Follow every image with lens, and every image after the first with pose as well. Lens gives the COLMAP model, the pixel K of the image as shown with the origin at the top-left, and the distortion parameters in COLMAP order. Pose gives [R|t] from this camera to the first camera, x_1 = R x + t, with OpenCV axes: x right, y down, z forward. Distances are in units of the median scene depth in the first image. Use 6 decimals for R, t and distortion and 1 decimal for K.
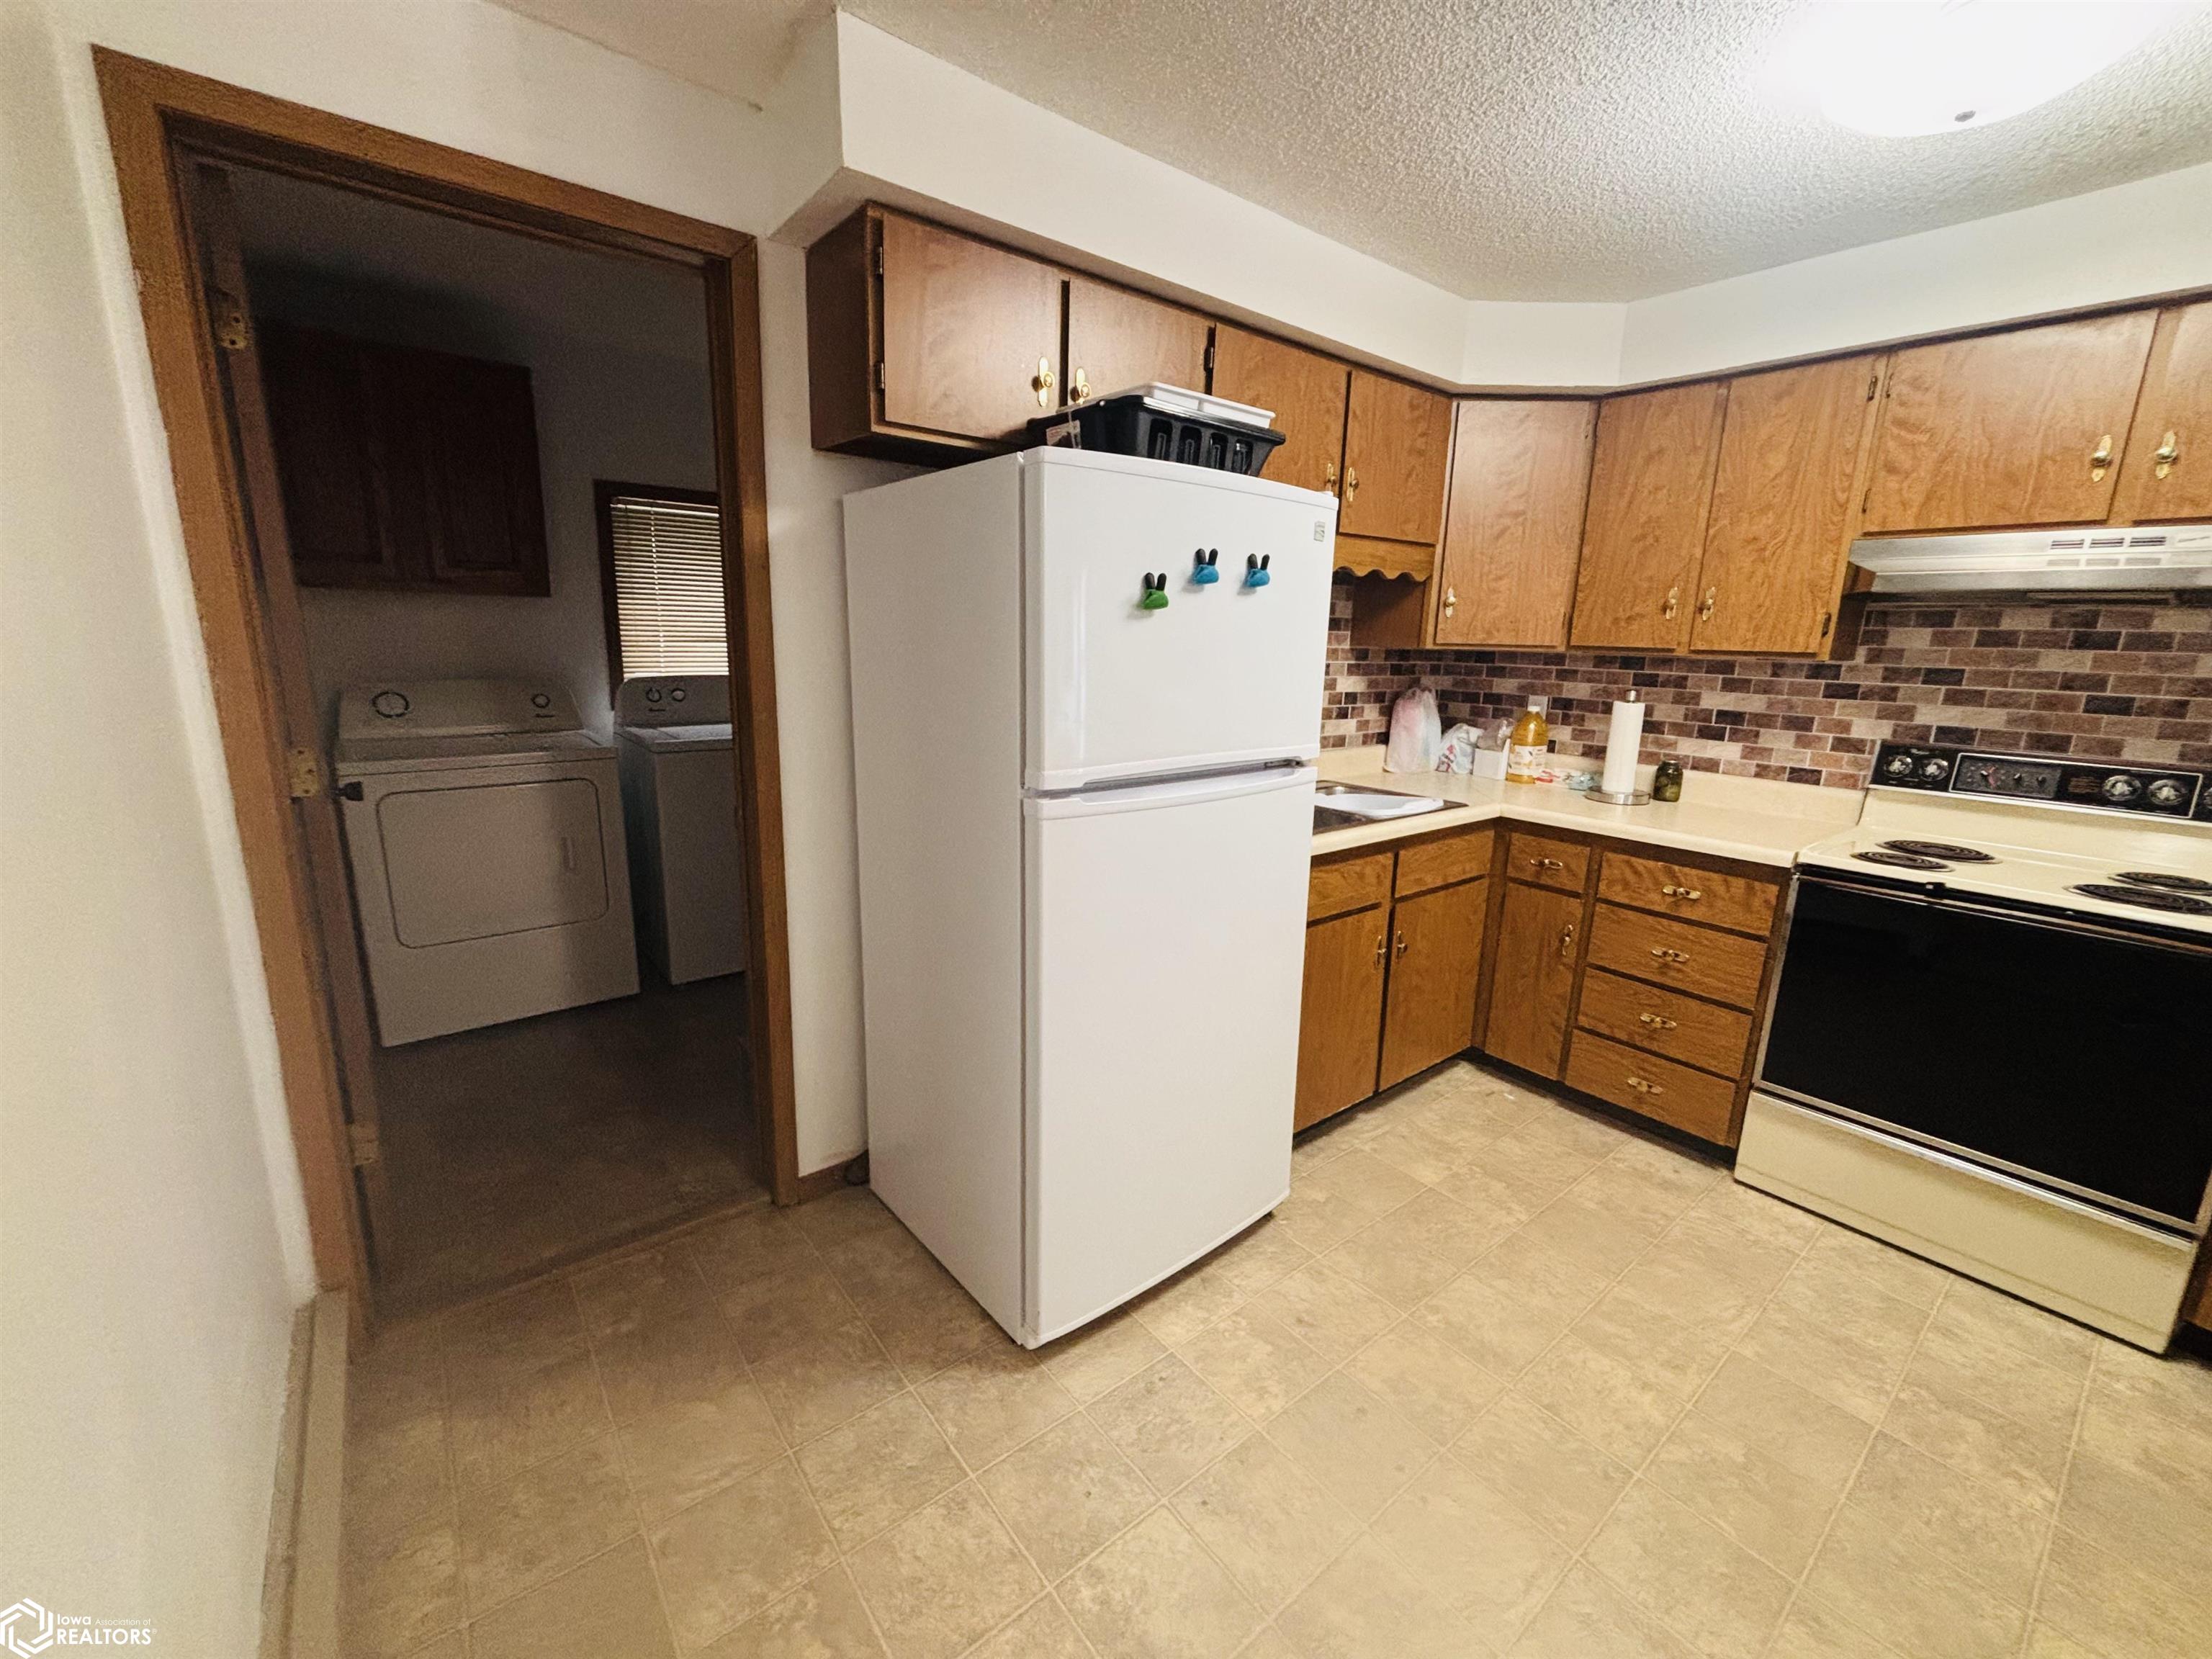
lens RADIAL K [[901.6, 0, 1127.5], [0, 901.6, 807.4], [0, 0, 1]] dist [0.001632, 0.001218]
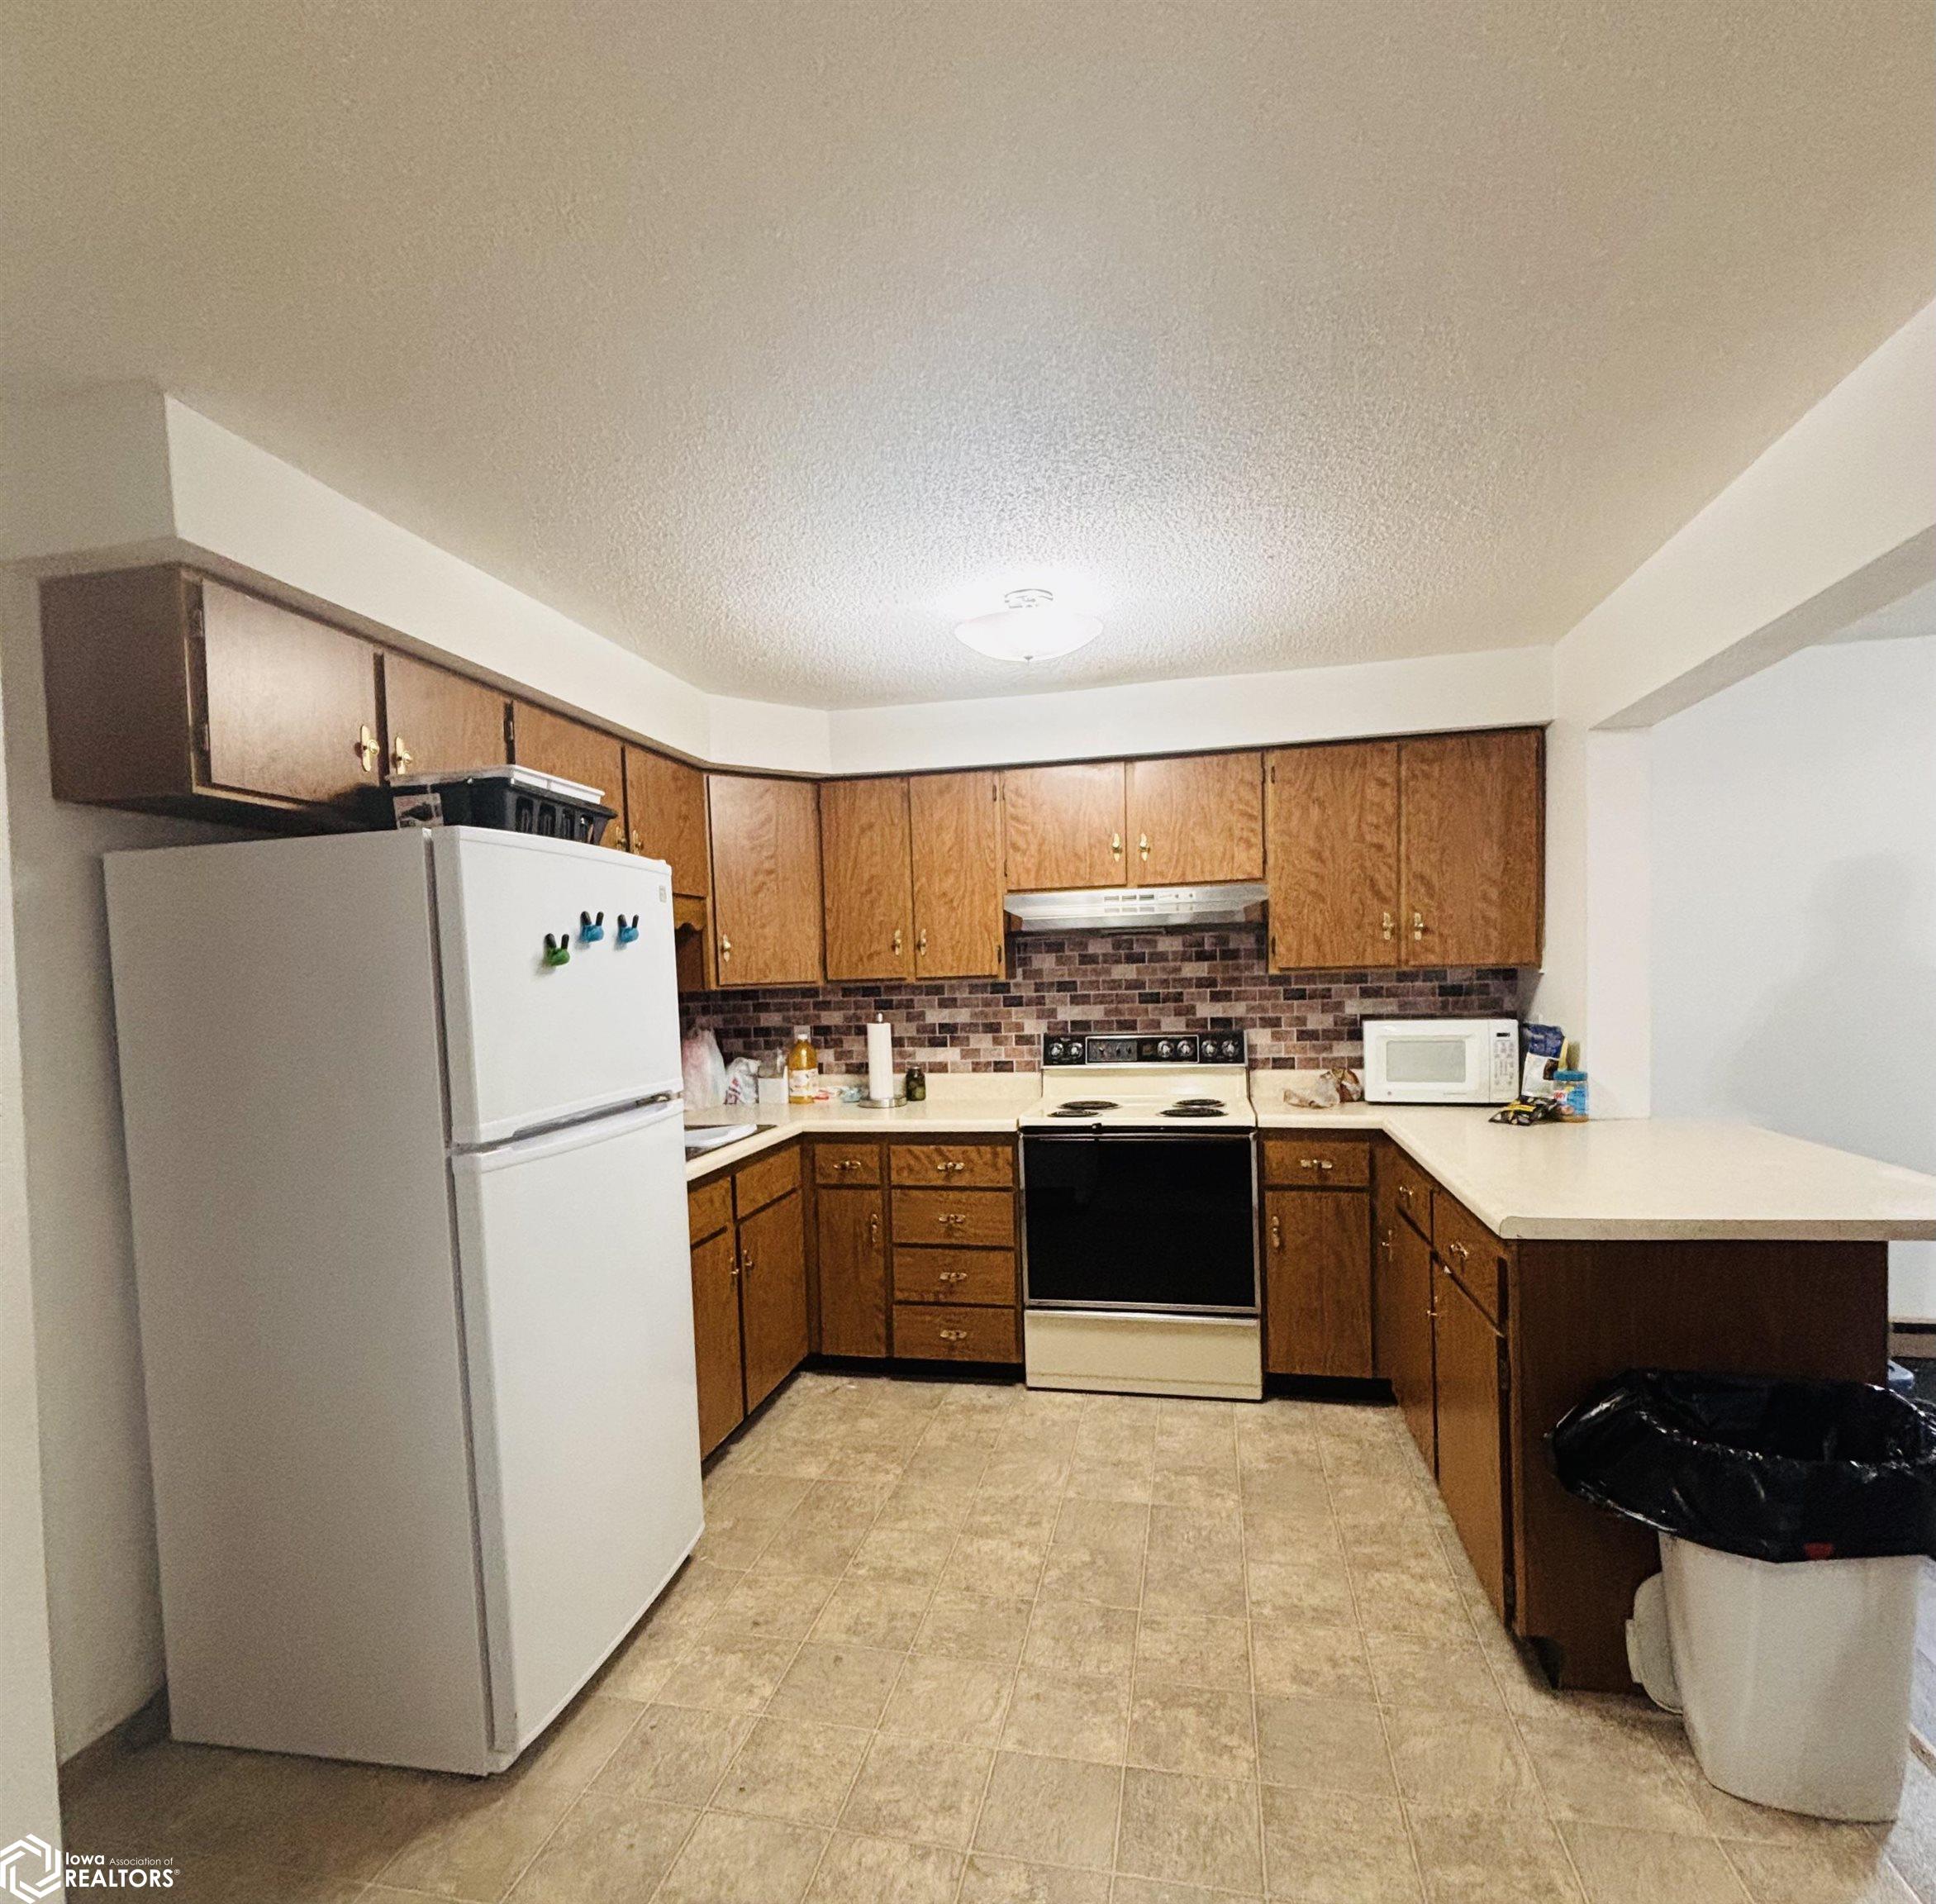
lens RADIAL K [[1038.4, 0, 968.0], [0, 1038.4, 952.0], [0, 0, 1]] dist [0.081364, -0.046387]
pose [[0.783244, -0.039082, 0.620485, -0.250627], [0.170820, 0.973140, -0.154333, 0.031171], [-0.597787, 0.226872, 0.768882, -0.193947]]
